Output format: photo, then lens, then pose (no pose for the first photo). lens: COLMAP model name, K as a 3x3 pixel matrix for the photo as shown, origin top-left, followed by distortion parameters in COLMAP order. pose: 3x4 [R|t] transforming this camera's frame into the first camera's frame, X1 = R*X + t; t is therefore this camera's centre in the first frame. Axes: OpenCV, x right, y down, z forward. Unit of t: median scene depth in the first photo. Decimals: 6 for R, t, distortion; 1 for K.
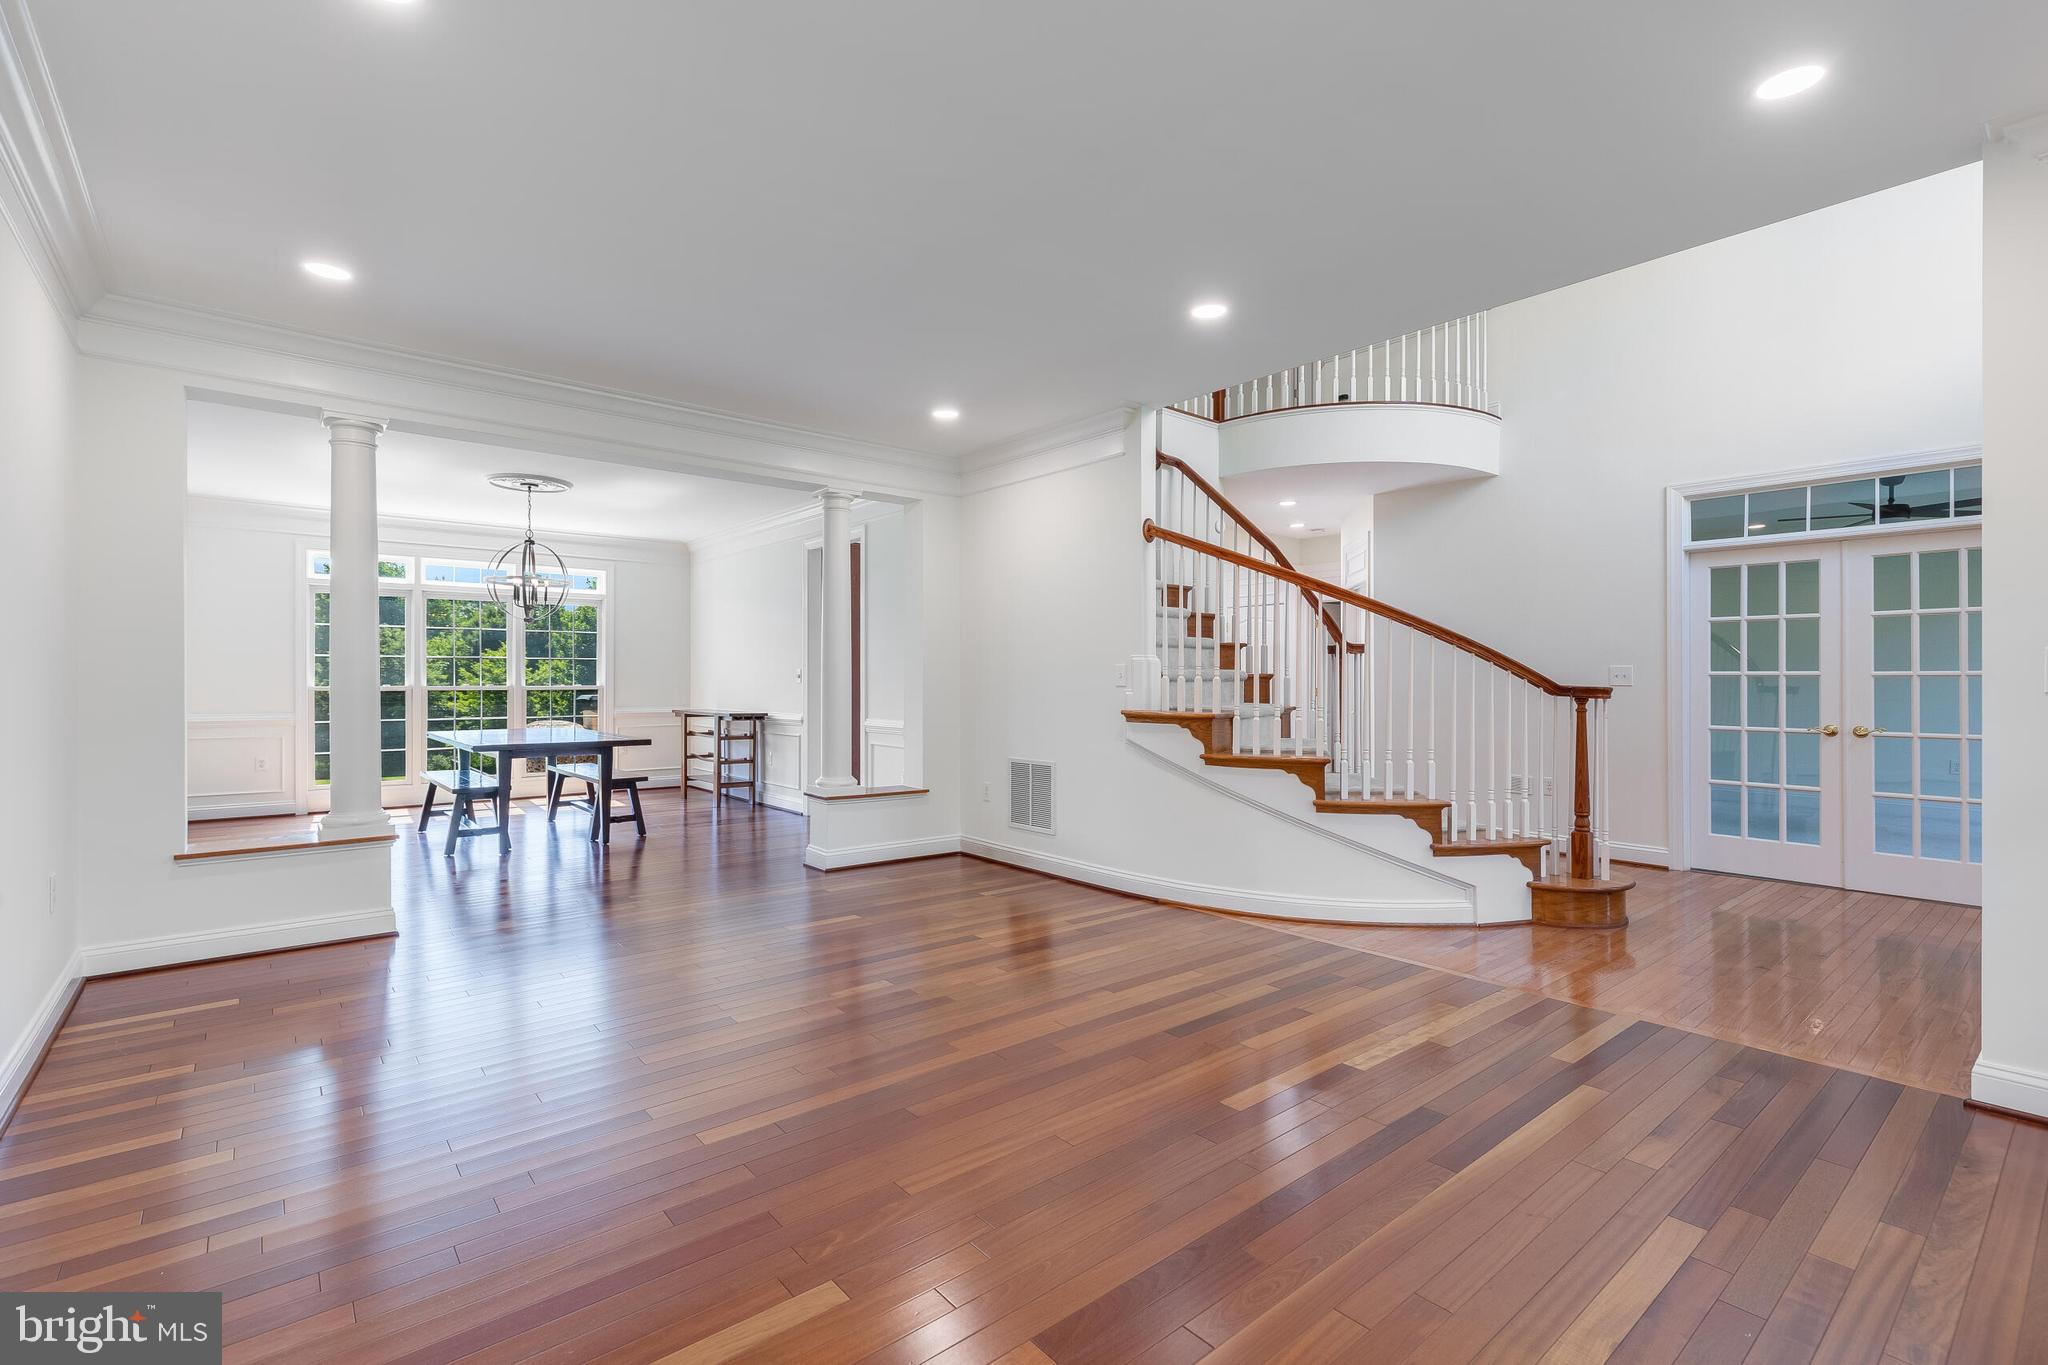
lens RADIAL K [[920.0, 0, 1032.5], [0, 920.0, 668.0], [0, 0, 1]] dist [0.025785, -0.000054]
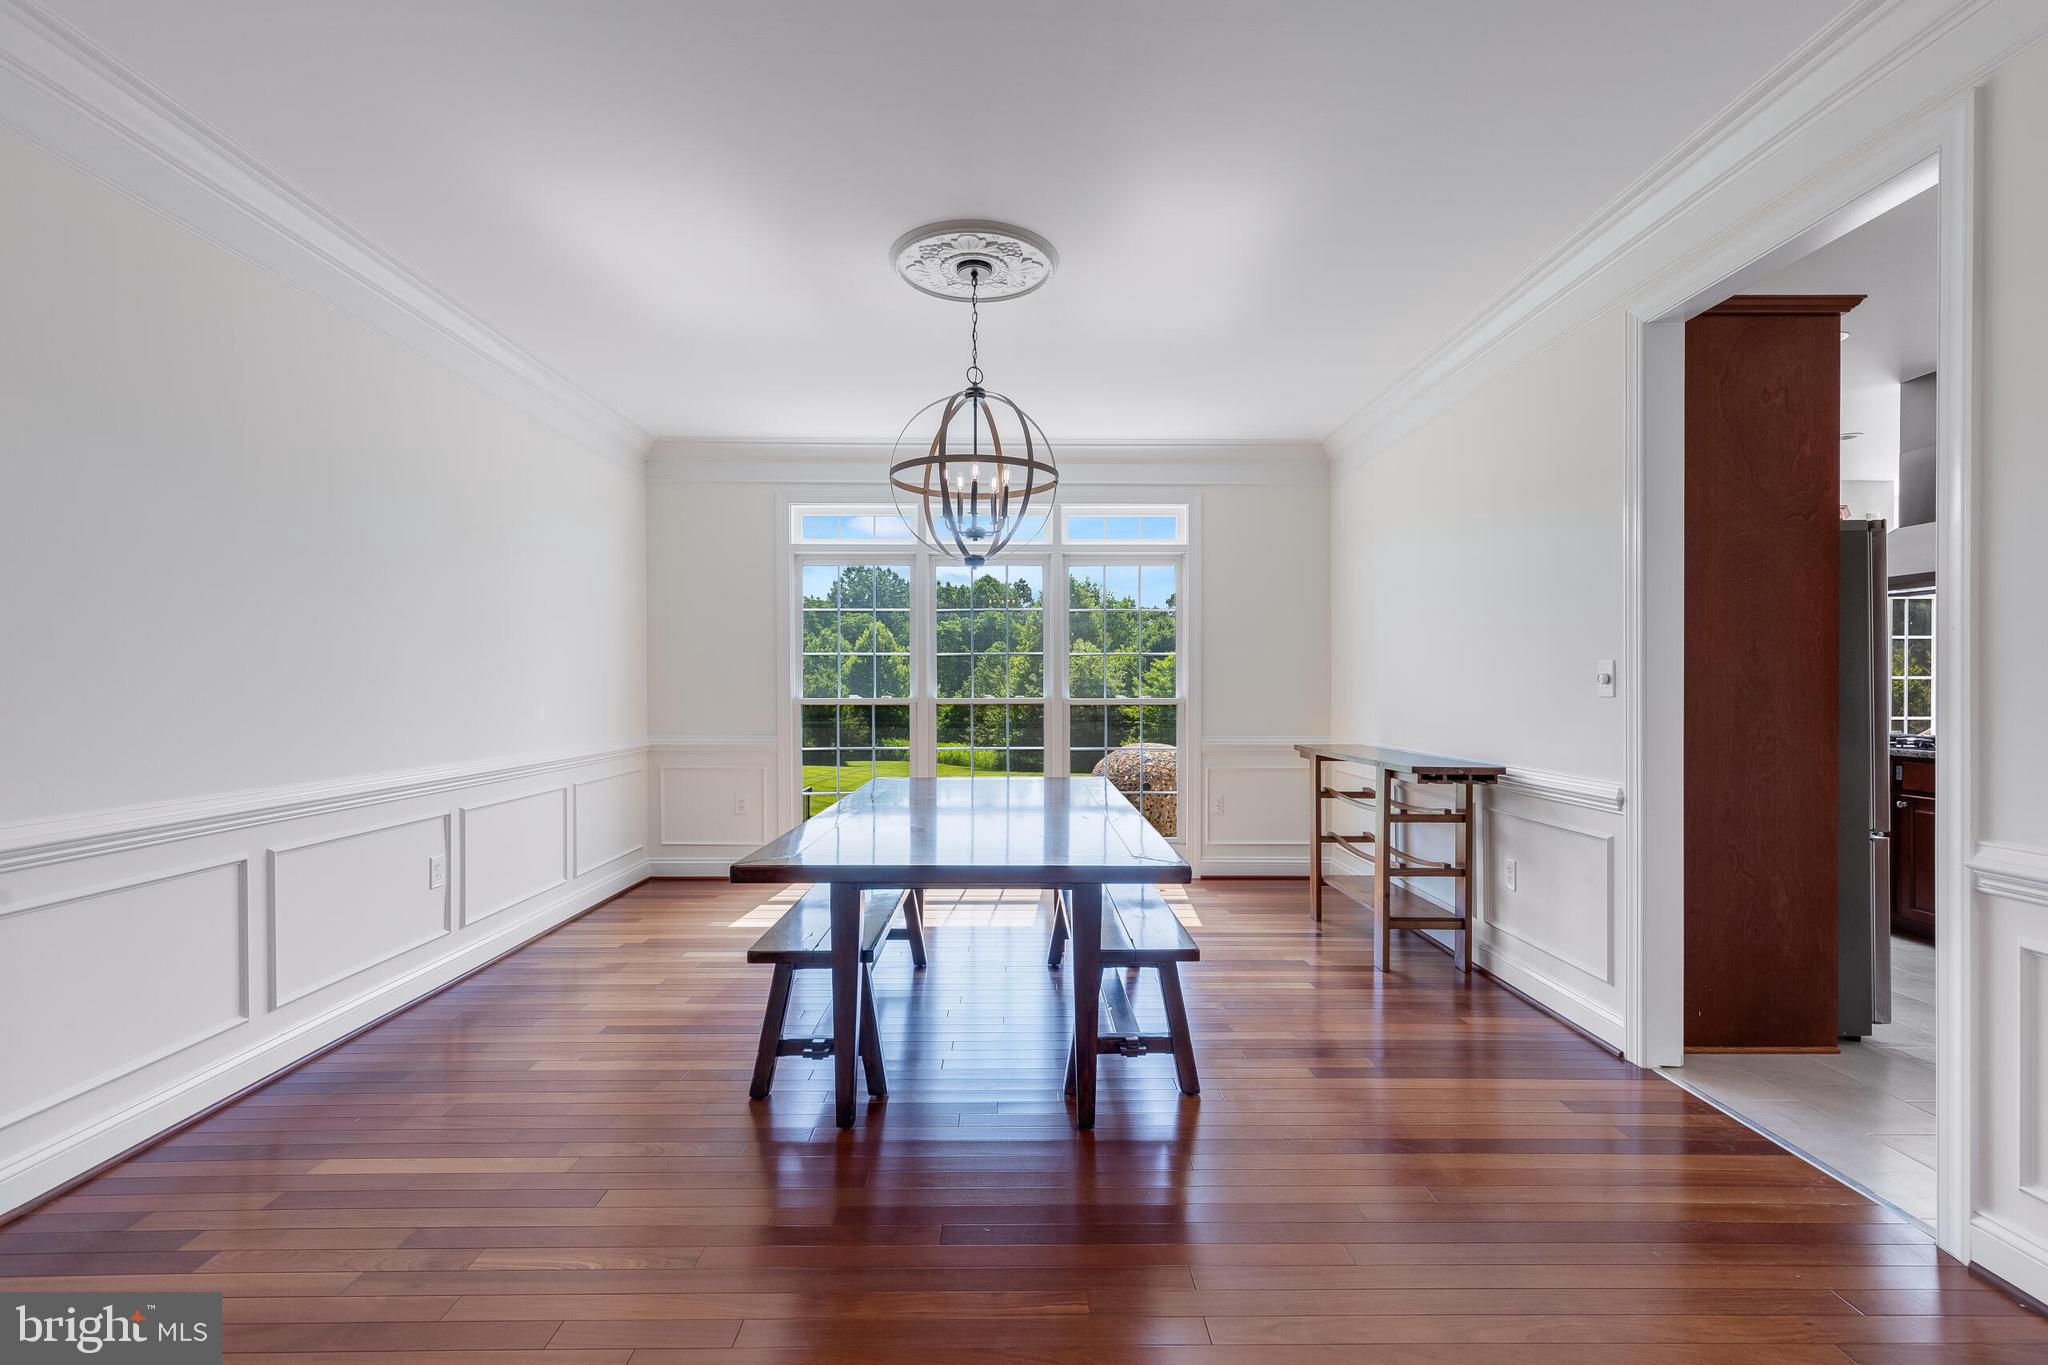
lens RADIAL K [[924.2, 0, 1024.8], [0, 924.2, 675.2], [0, 0, 1]] dist [0.024386, -0.014951]
pose [[0.774021, -0.008668, -0.633101, -0.232009], [0.008694, 0.999958, -0.003062, 0.007777], [0.633101, -0.003134, 0.774063, 0.659676]]
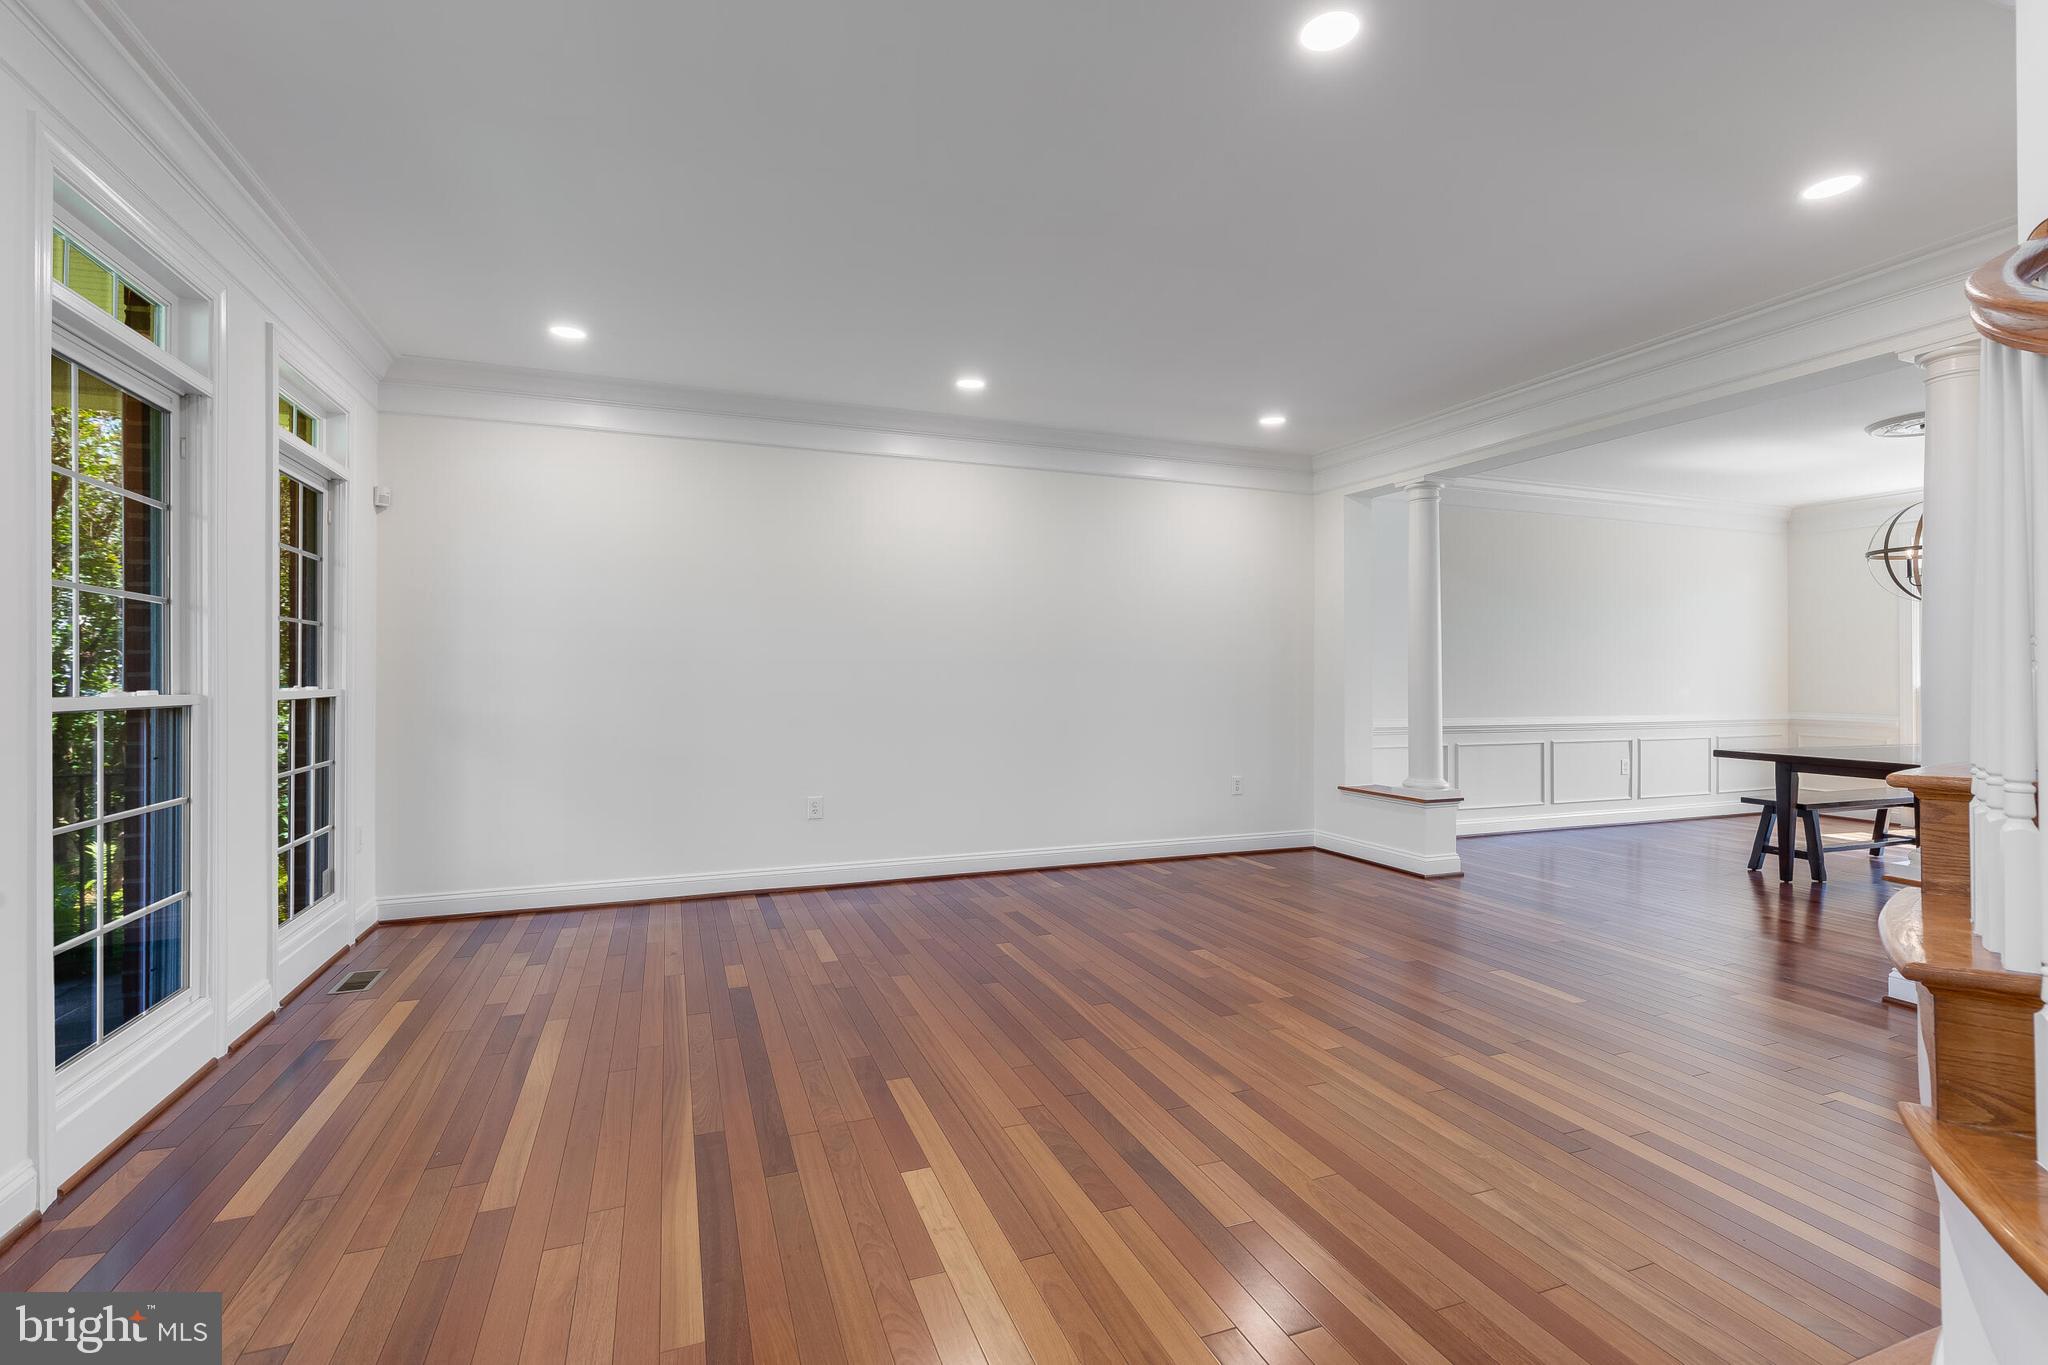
lens RADIAL K [[924.2, 0, 1024.8], [0, 924.2, 675.2], [0, 0, 1]] dist [0.024386, -0.014951]
pose [[-0.320331, -0.005717, -0.947289, 0.427196], [0.008515, 0.999924, -0.008914, 0.009532], [0.947268, -0.010922, -0.320258, 0.542316]]
